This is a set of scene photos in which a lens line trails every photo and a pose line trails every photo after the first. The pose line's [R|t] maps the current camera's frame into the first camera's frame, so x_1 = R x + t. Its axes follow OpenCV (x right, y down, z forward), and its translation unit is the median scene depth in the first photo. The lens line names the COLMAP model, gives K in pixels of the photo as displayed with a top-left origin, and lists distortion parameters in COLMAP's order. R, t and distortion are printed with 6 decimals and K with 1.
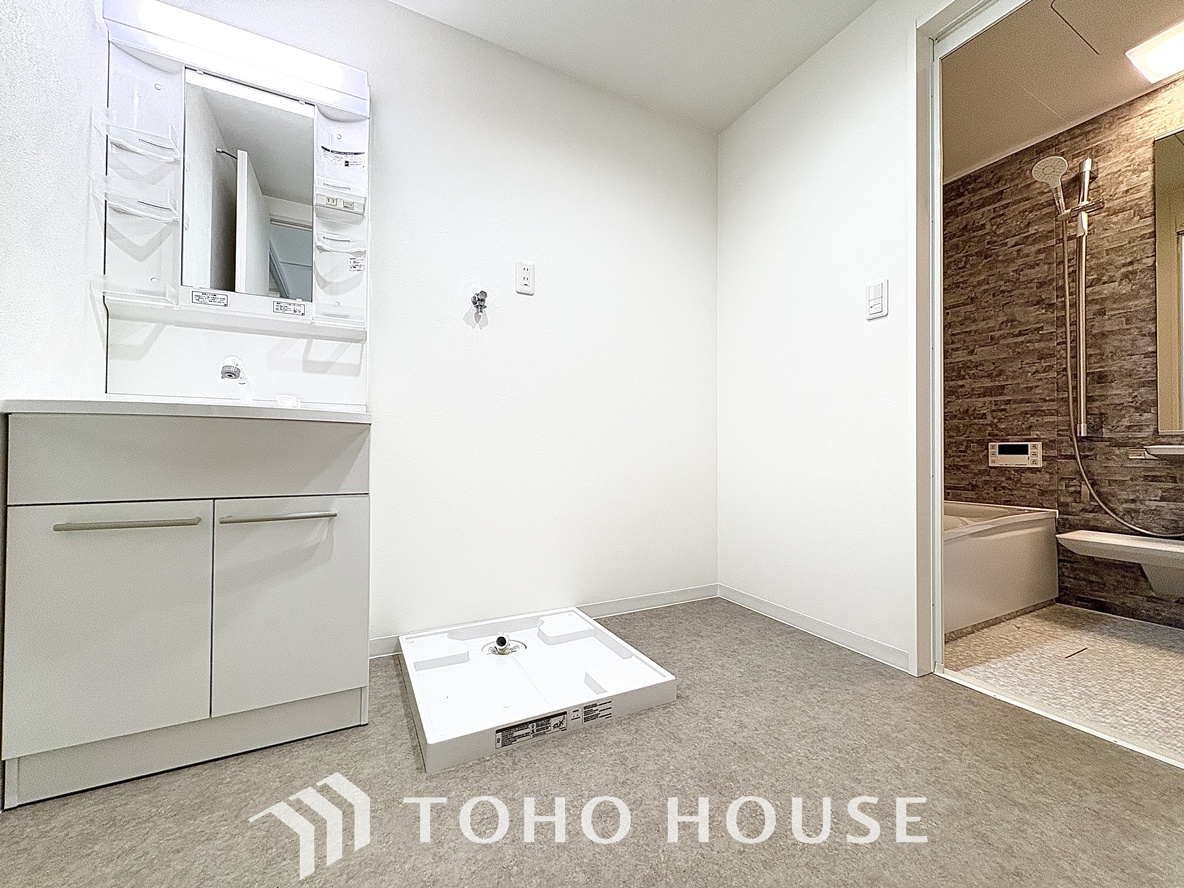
lens RADIAL K [[472.5, 0, 592.0], [0, 472.5, 444.0], [0, 0, 1]] dist [0.001001, -0.000231]
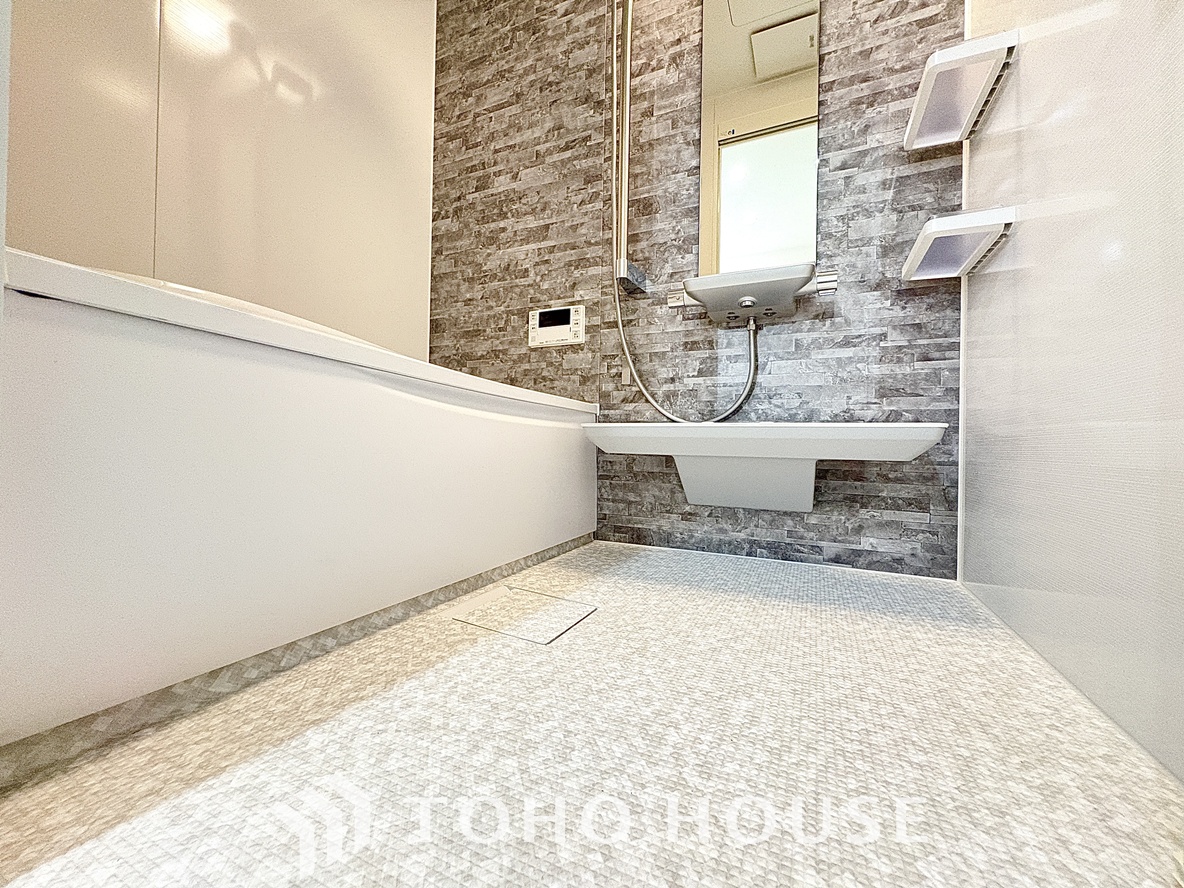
lens RADIAL K [[472.5, 0, 592.0], [0, 472.5, 444.0], [0, 0, 1]] dist [0.001001, -0.000231]
pose [[0.799310, 0.012446, 0.600790, 0.573235], [-0.022897, 0.999690, 0.009753, 0.192557], [-0.600482, -0.021552, 0.799347, 0.464380]]
